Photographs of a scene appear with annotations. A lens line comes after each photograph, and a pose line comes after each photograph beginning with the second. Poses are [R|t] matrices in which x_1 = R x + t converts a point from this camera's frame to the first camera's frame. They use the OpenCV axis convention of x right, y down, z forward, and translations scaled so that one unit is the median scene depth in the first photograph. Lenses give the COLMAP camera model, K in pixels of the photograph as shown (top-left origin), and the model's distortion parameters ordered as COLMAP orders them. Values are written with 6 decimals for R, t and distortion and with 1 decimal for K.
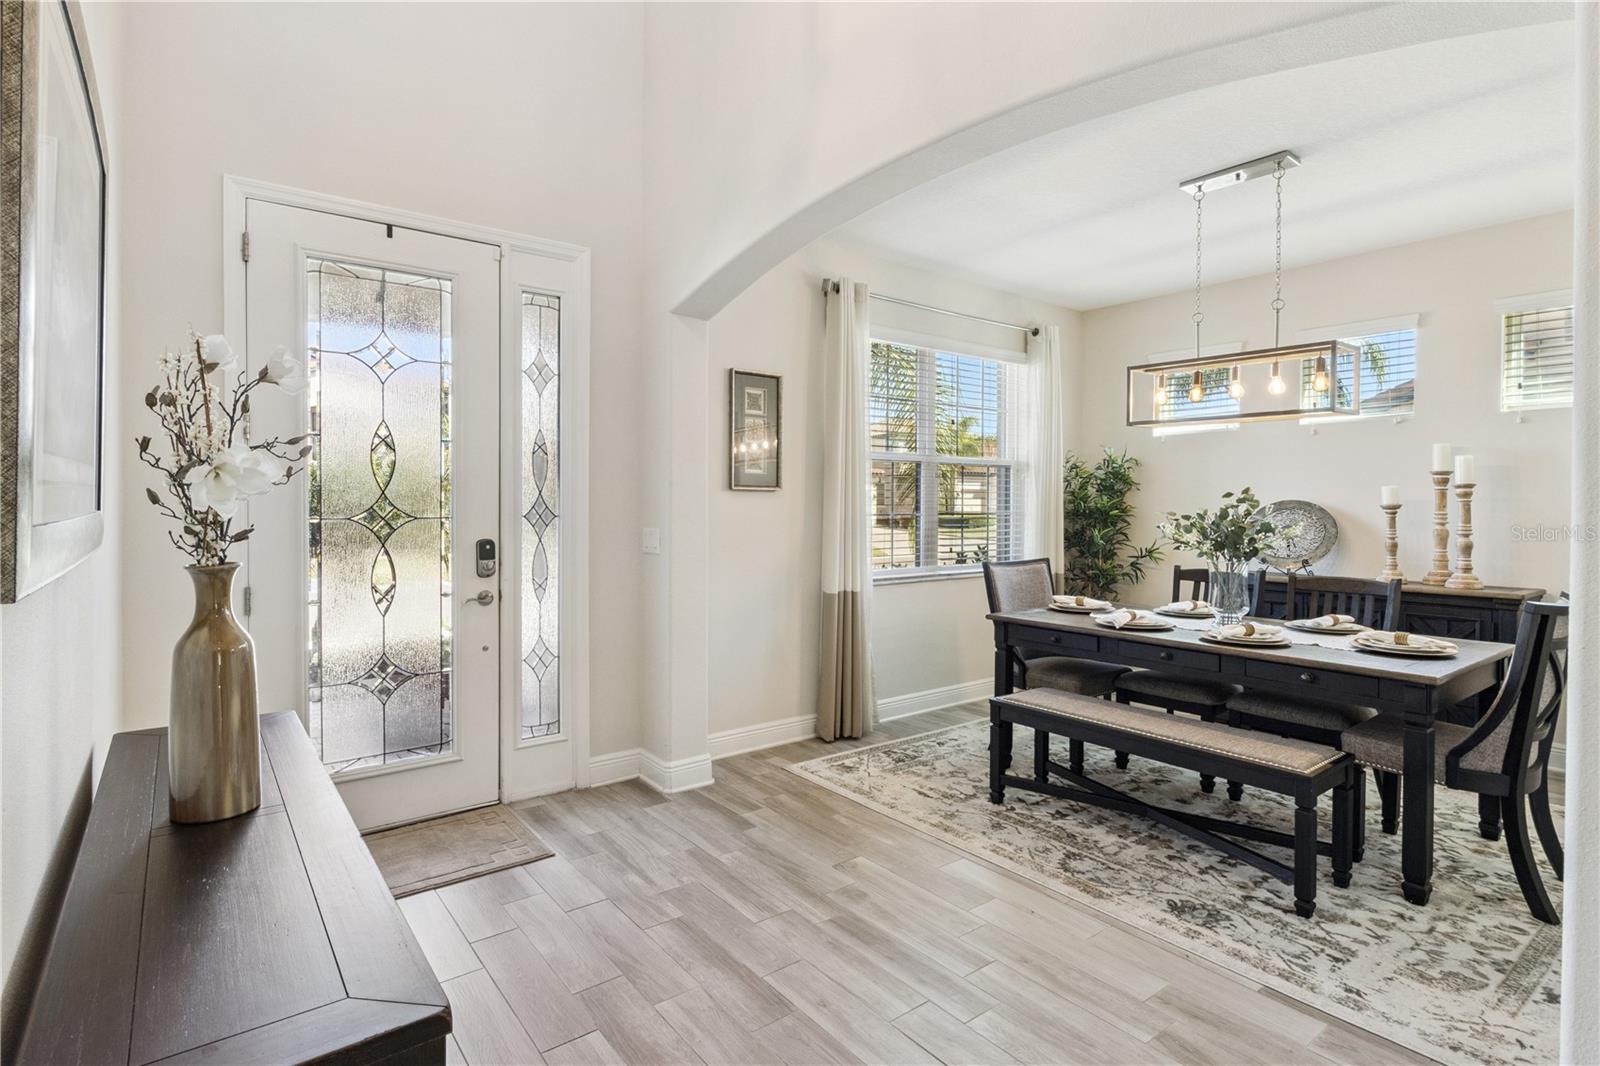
lens RADIAL K [[810.6, 0, 787.3], [0, 810.6, 510.9], [0, 0, 1]] dist [-0.001119, 0.001114]
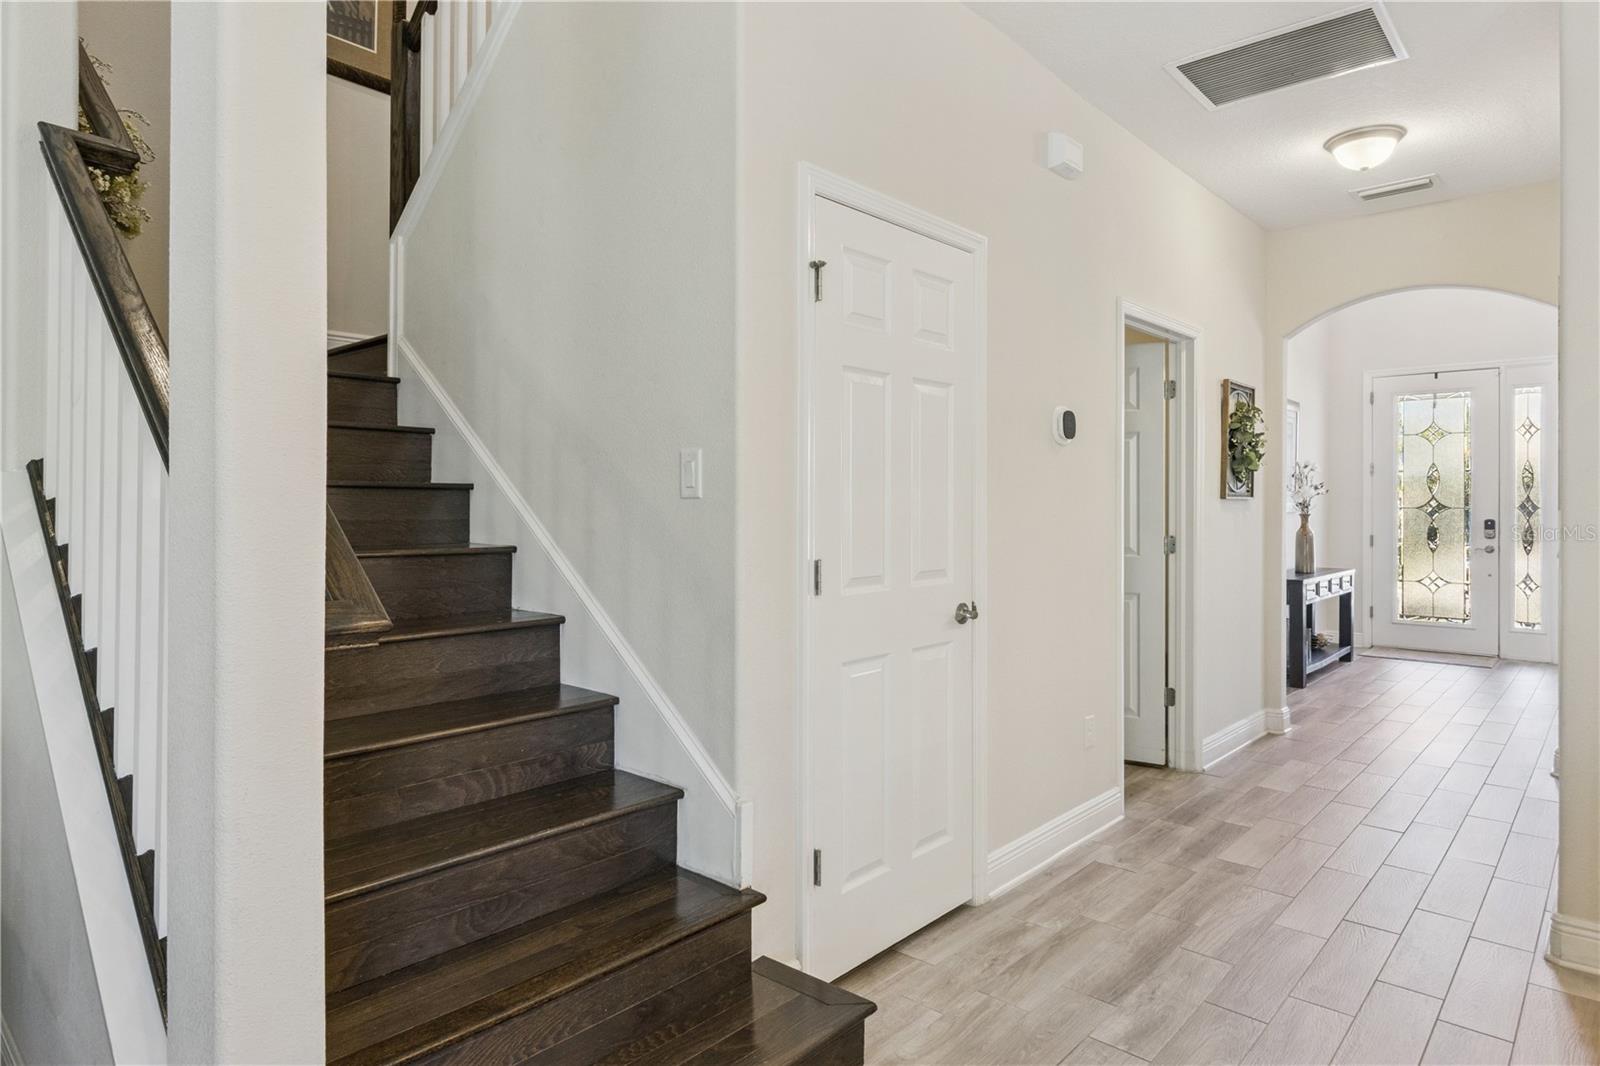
lens RADIAL K [[923.3, 0, 793.8], [0, 923.3, 501.3], [0, 0, 1]] dist [0.003942, 0.000813]
pose [[0.203944, -0.002592, -0.978979, 1.583704], [-0.016610, 0.999843, -0.006107, 0.035396], [0.978842, 0.017506, 0.203869, -1.184153]]
